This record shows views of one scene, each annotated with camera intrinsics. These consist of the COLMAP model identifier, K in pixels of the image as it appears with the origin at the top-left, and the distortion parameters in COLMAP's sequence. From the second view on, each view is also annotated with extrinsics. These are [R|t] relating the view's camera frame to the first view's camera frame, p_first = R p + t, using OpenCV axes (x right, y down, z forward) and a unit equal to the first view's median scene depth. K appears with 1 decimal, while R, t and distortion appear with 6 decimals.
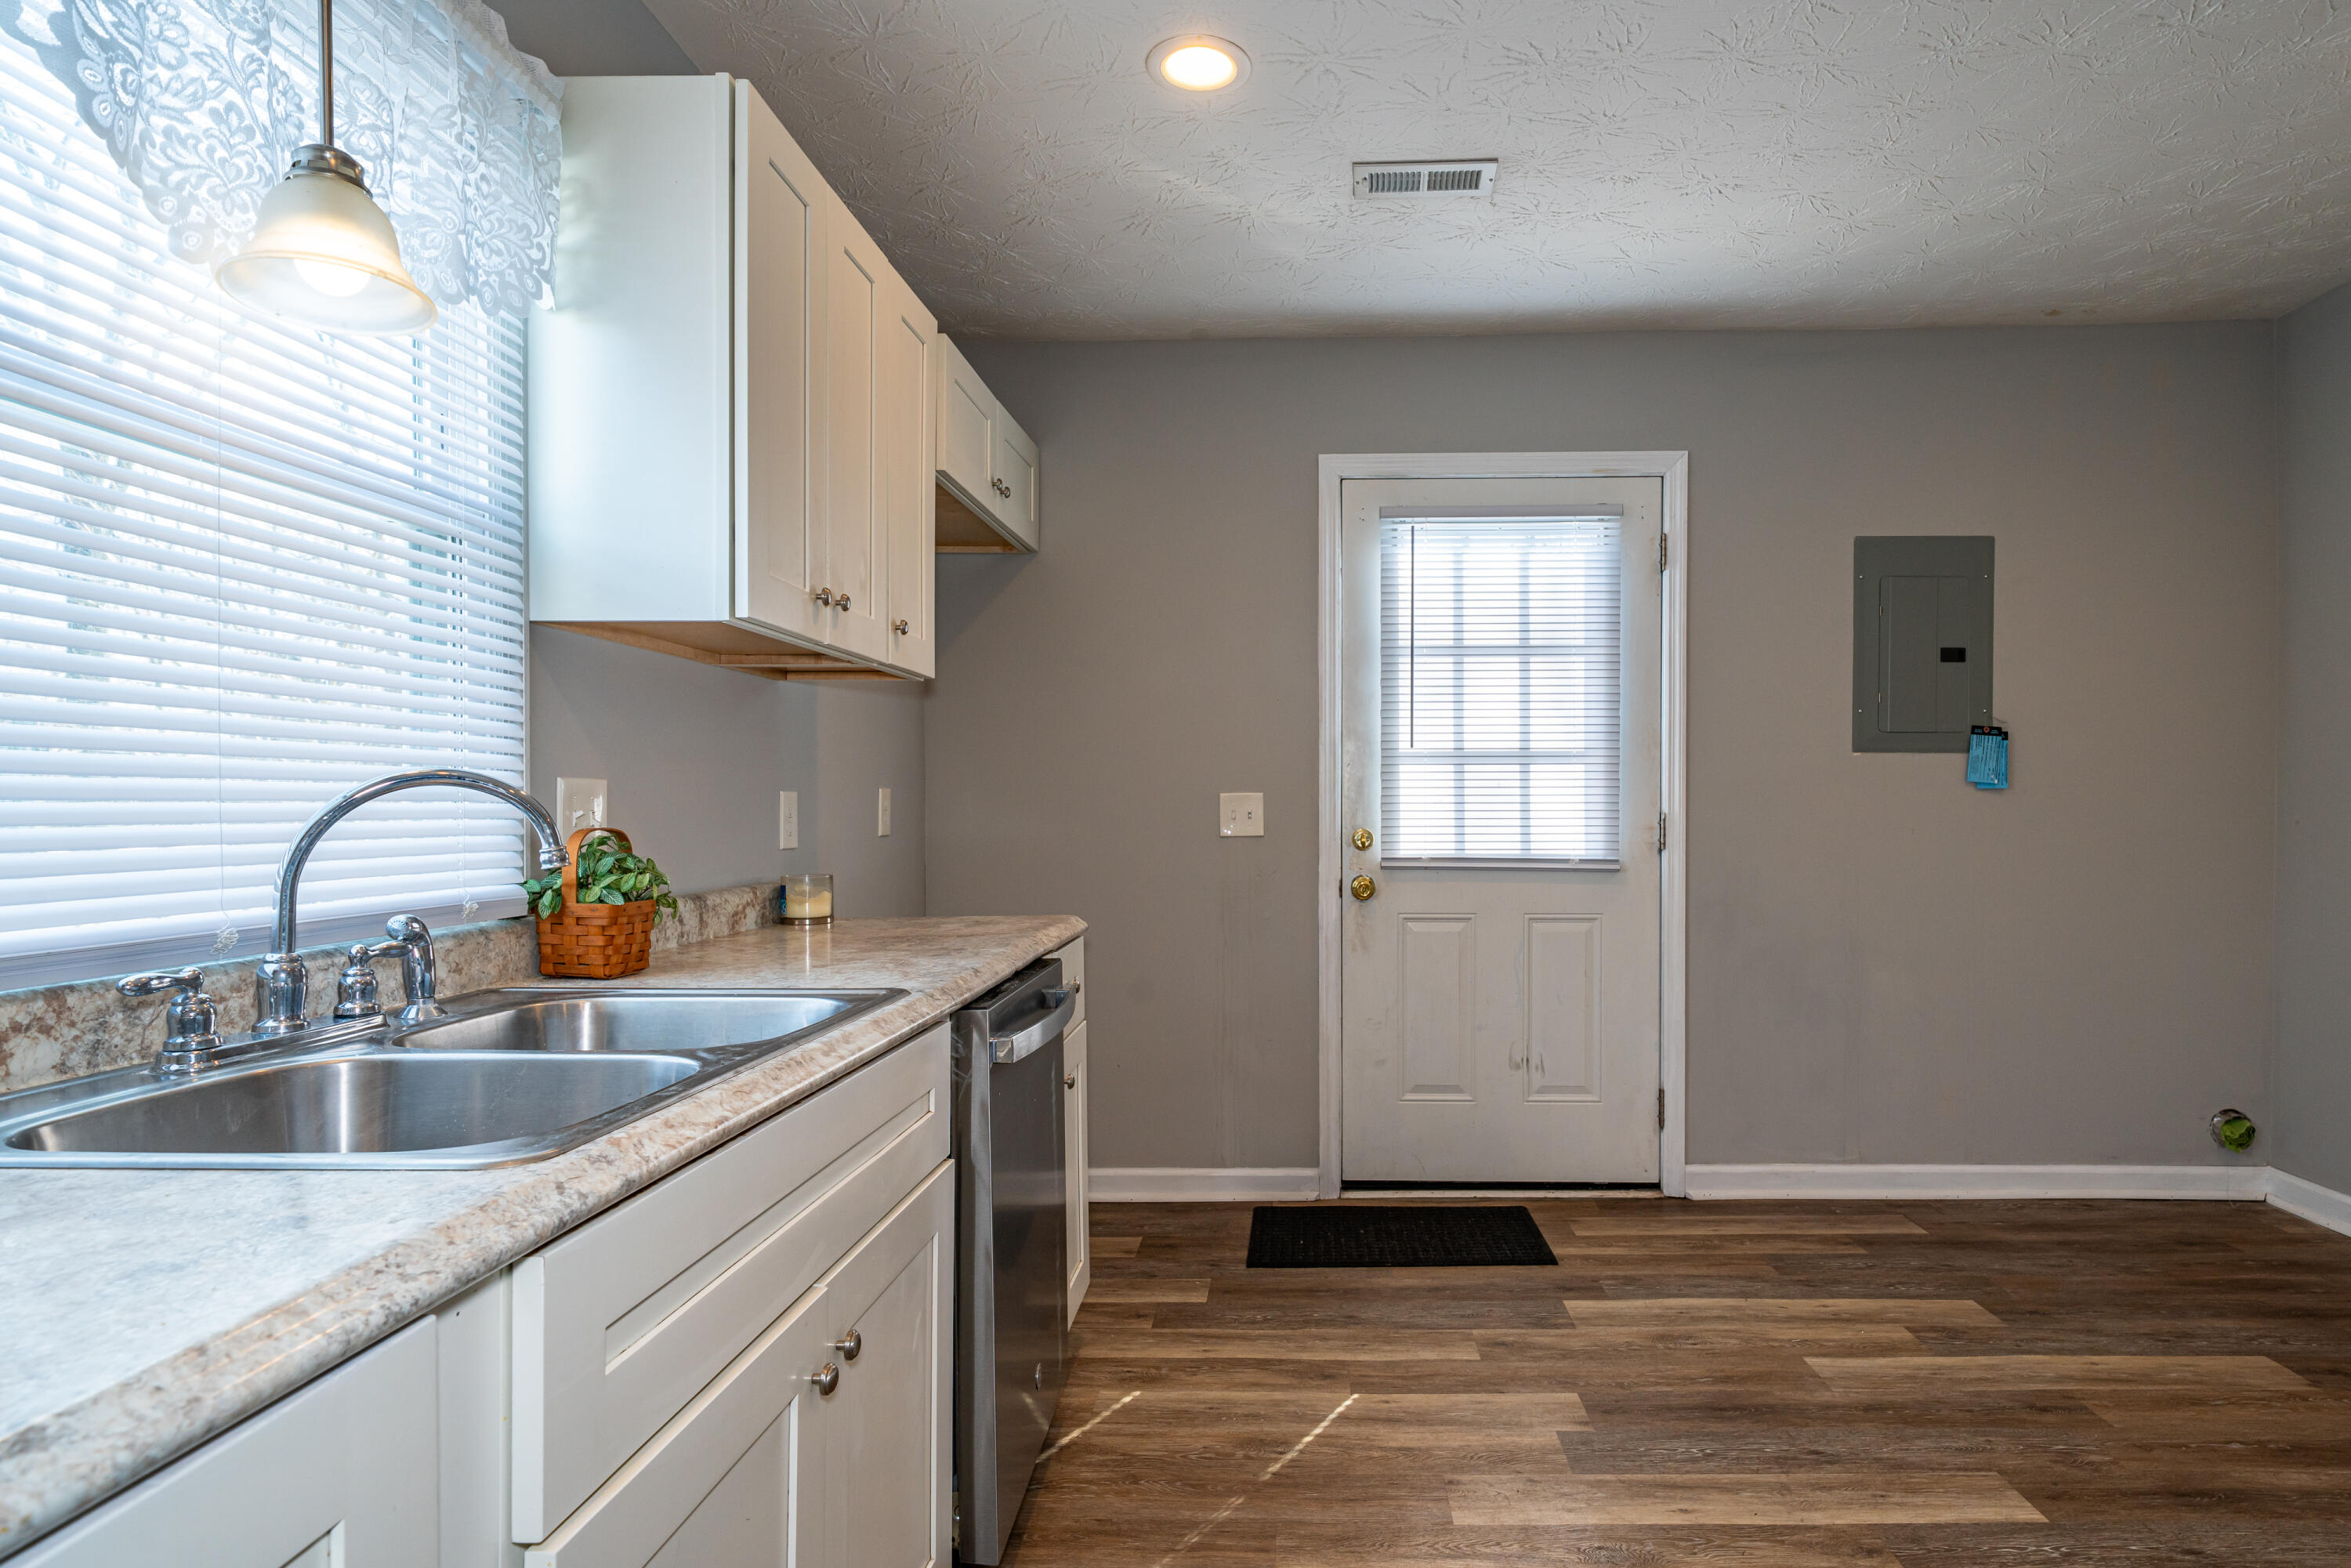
lens RADIAL K [[1279.5, 0, 1263.3], [0, 1279.5, 806.1], [0, 0, 1]] dist [-0.001373, -0.000107]
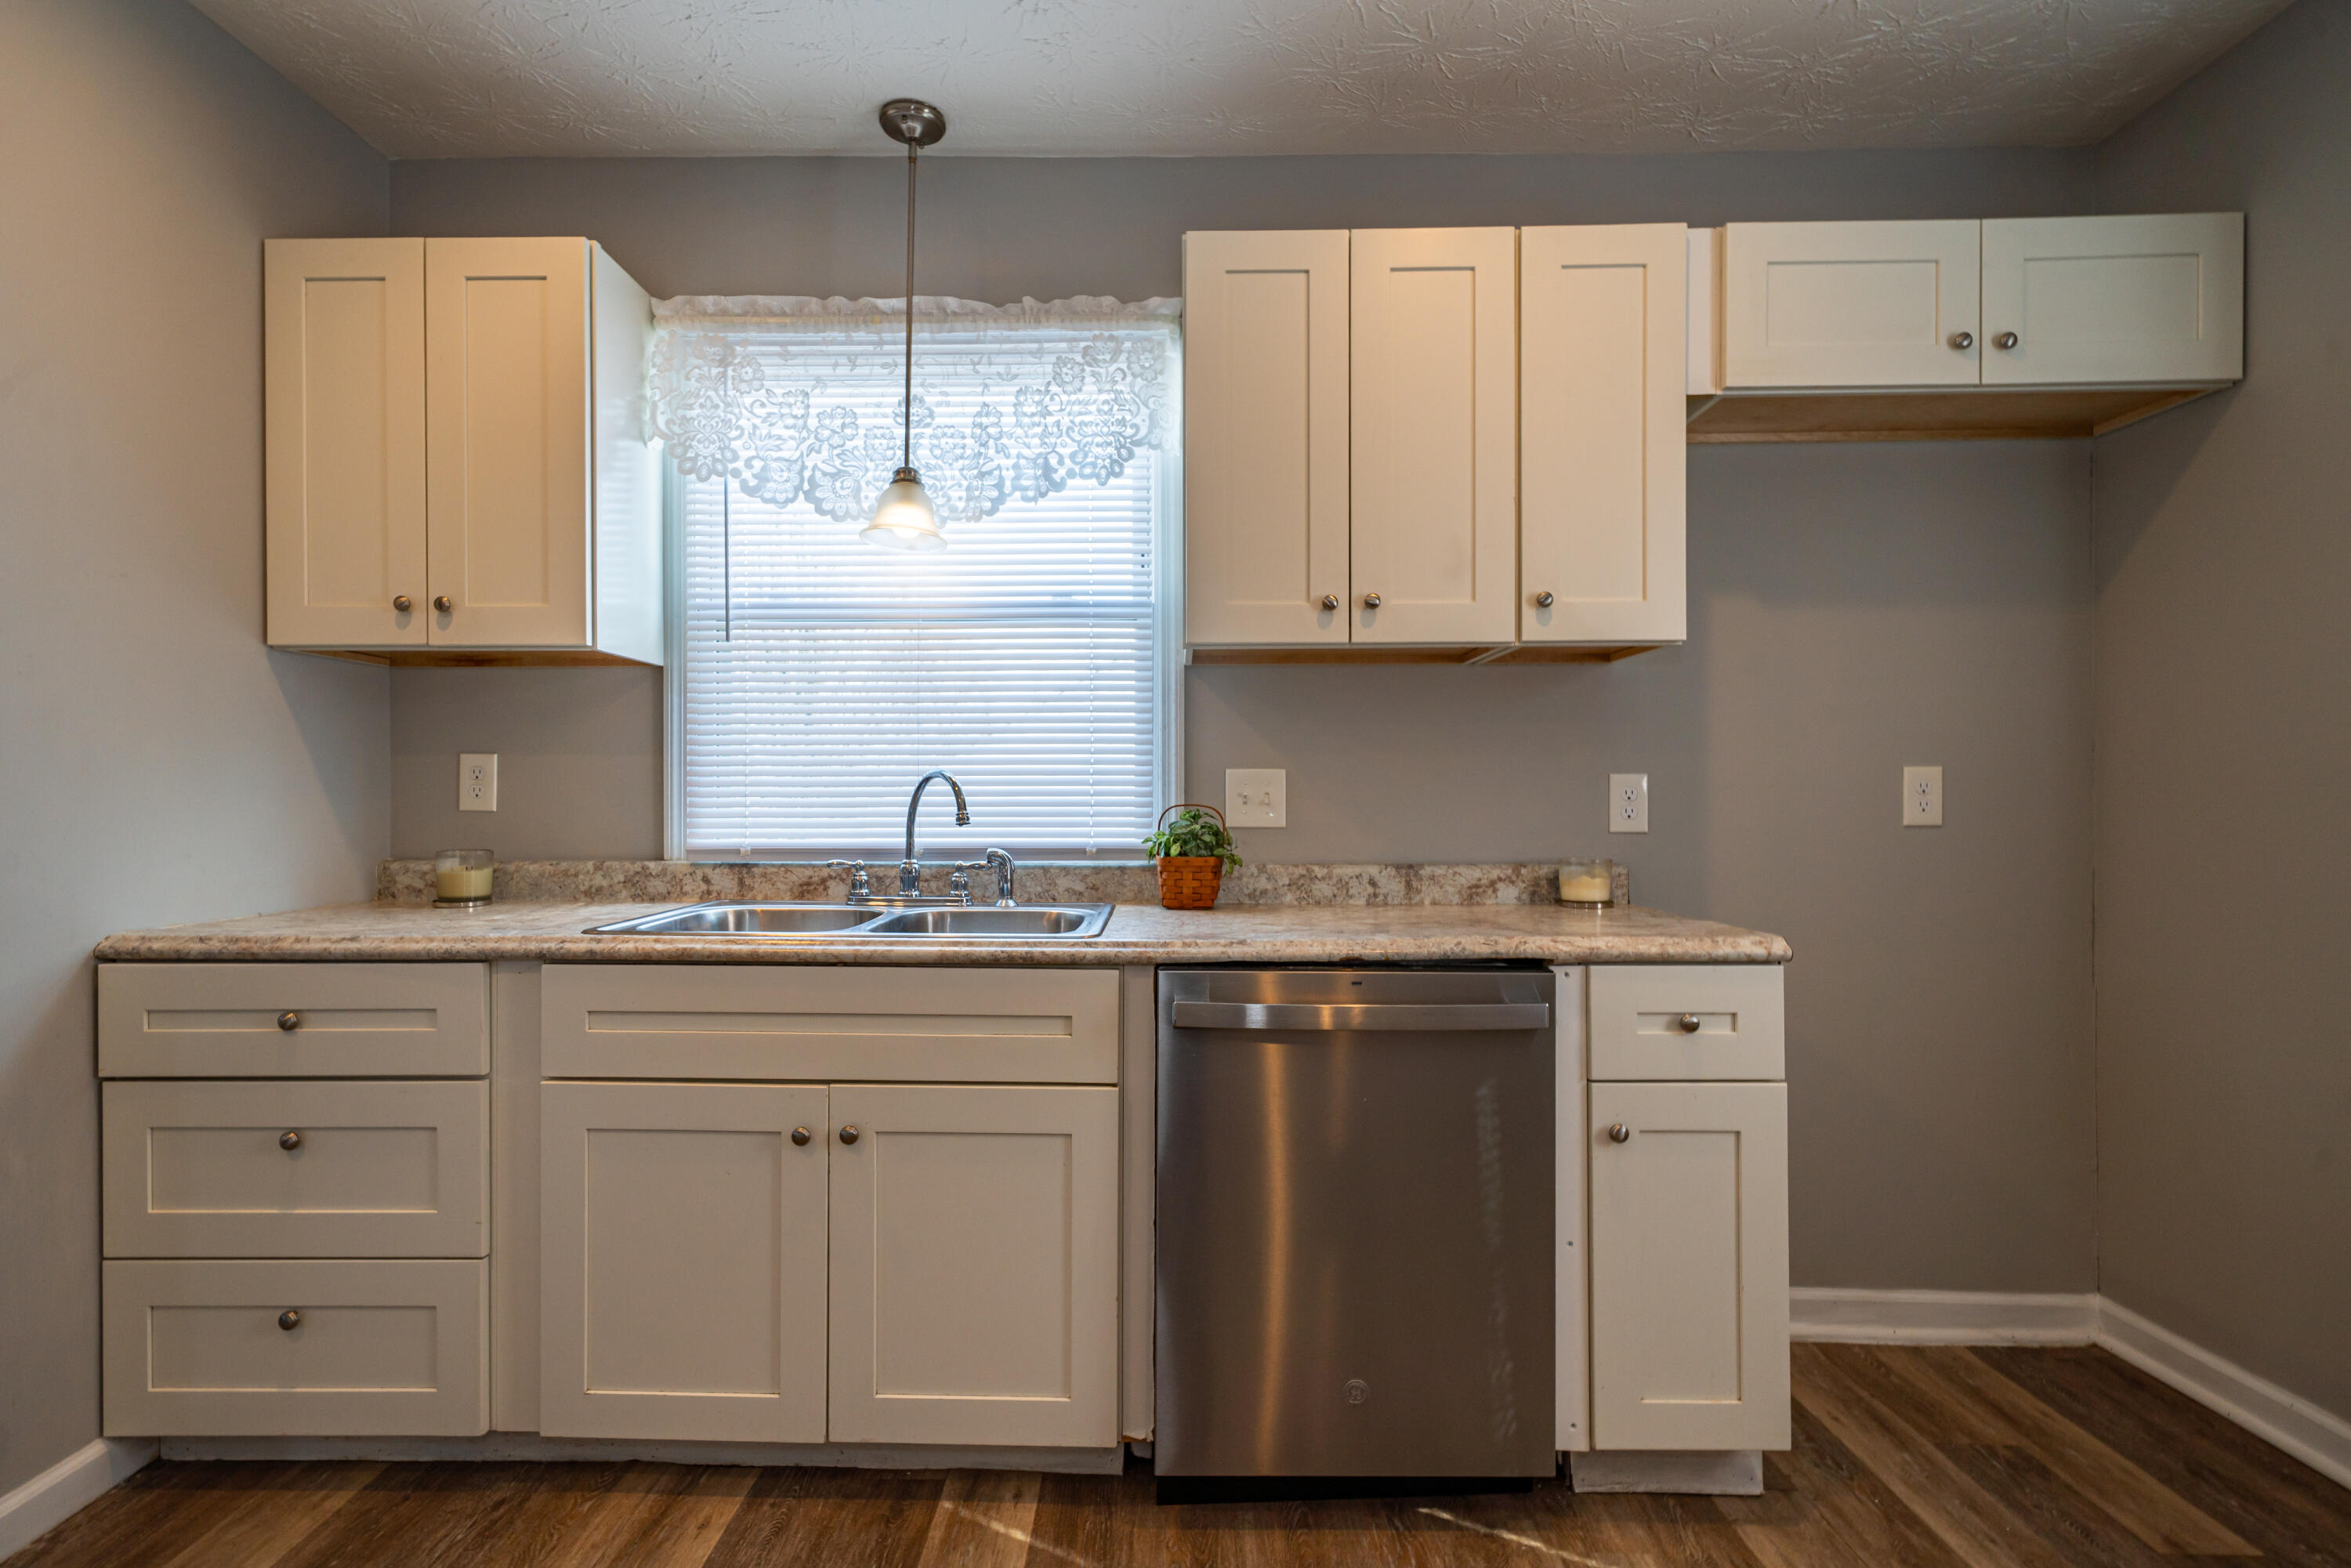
lens RADIAL K [[1110.6, 0, 1161.4], [0, 1110.6, 795.7], [0, 0, 1]] dist [0.002049, 0.000622]
pose [[0.011082, -0.001410, -0.999938, 0.572990], [0.001721, 0.999998, -0.001391, 0.007268], [0.999937, -0.001706, 0.011084, 0.758273]]
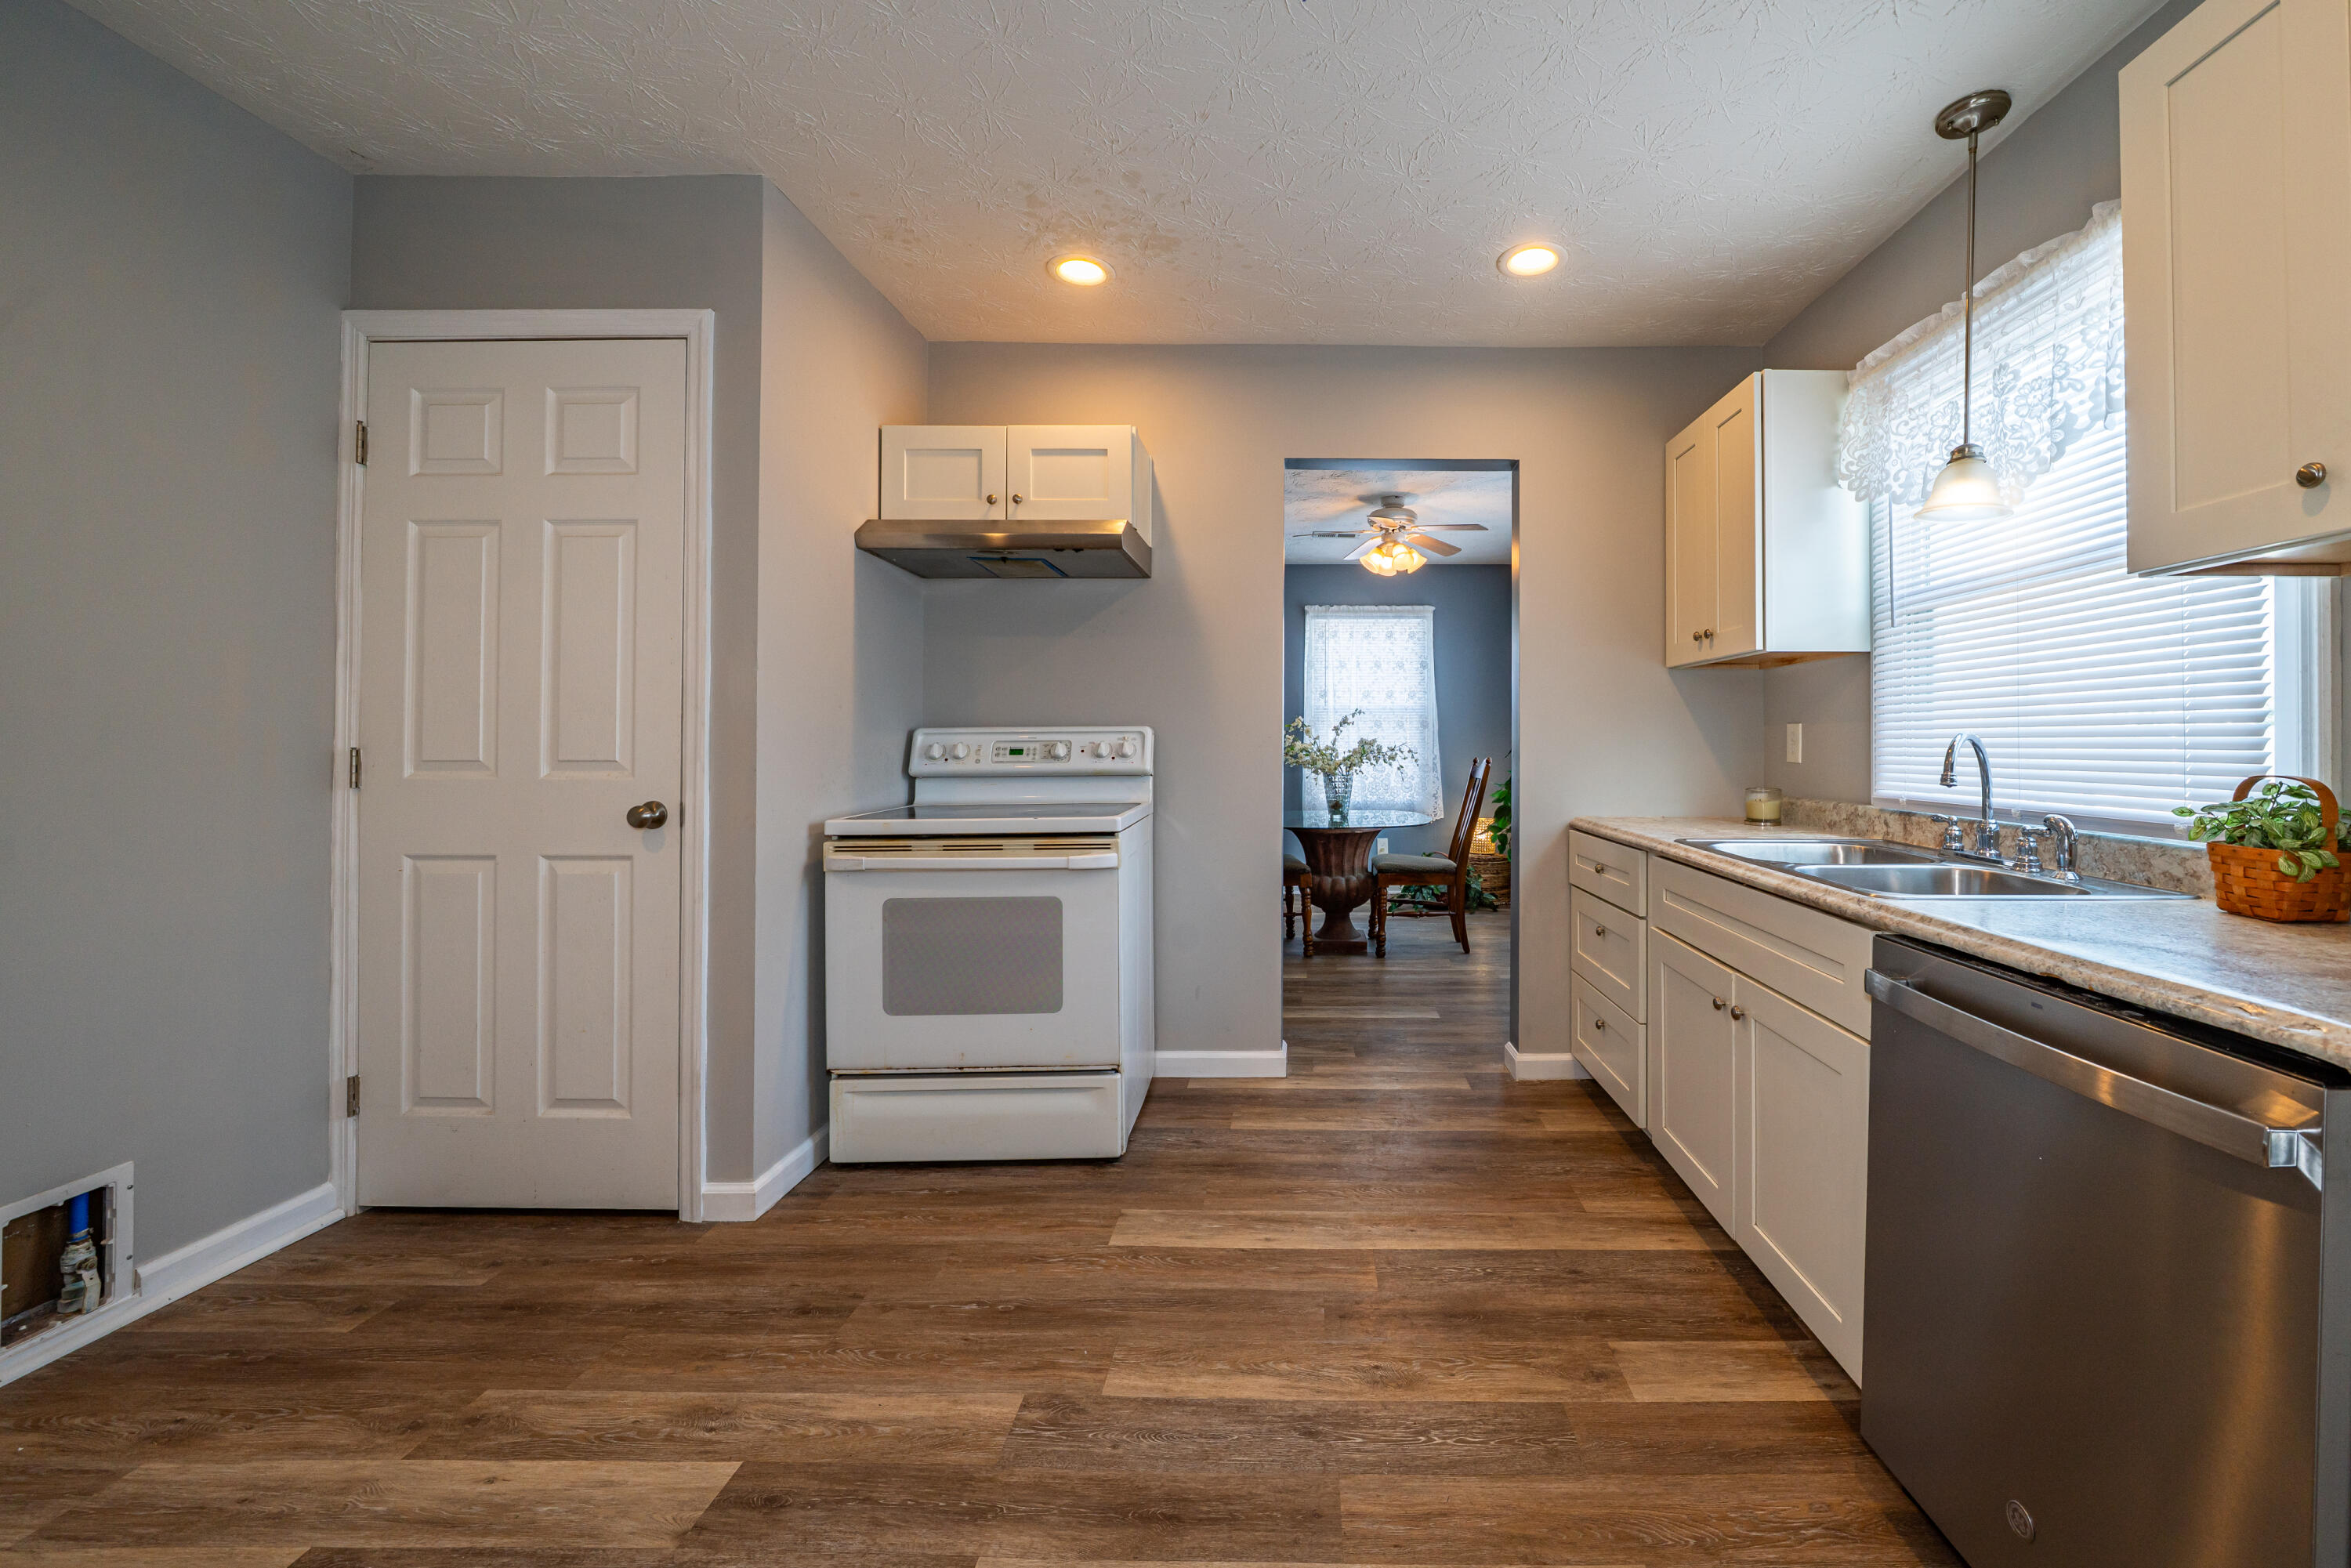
lens RADIAL K [[916.1, 0, 1307.4], [0, 916.1, 730.2], [0, 0, 1]] dist [-0.003532, -0.000259]
pose [[-0.999369, -0.007647, -0.034674, 0.232118], [-0.007165, 0.999876, -0.013992, -0.002939], [0.034776, -0.013735, -0.999301, 1.363285]]
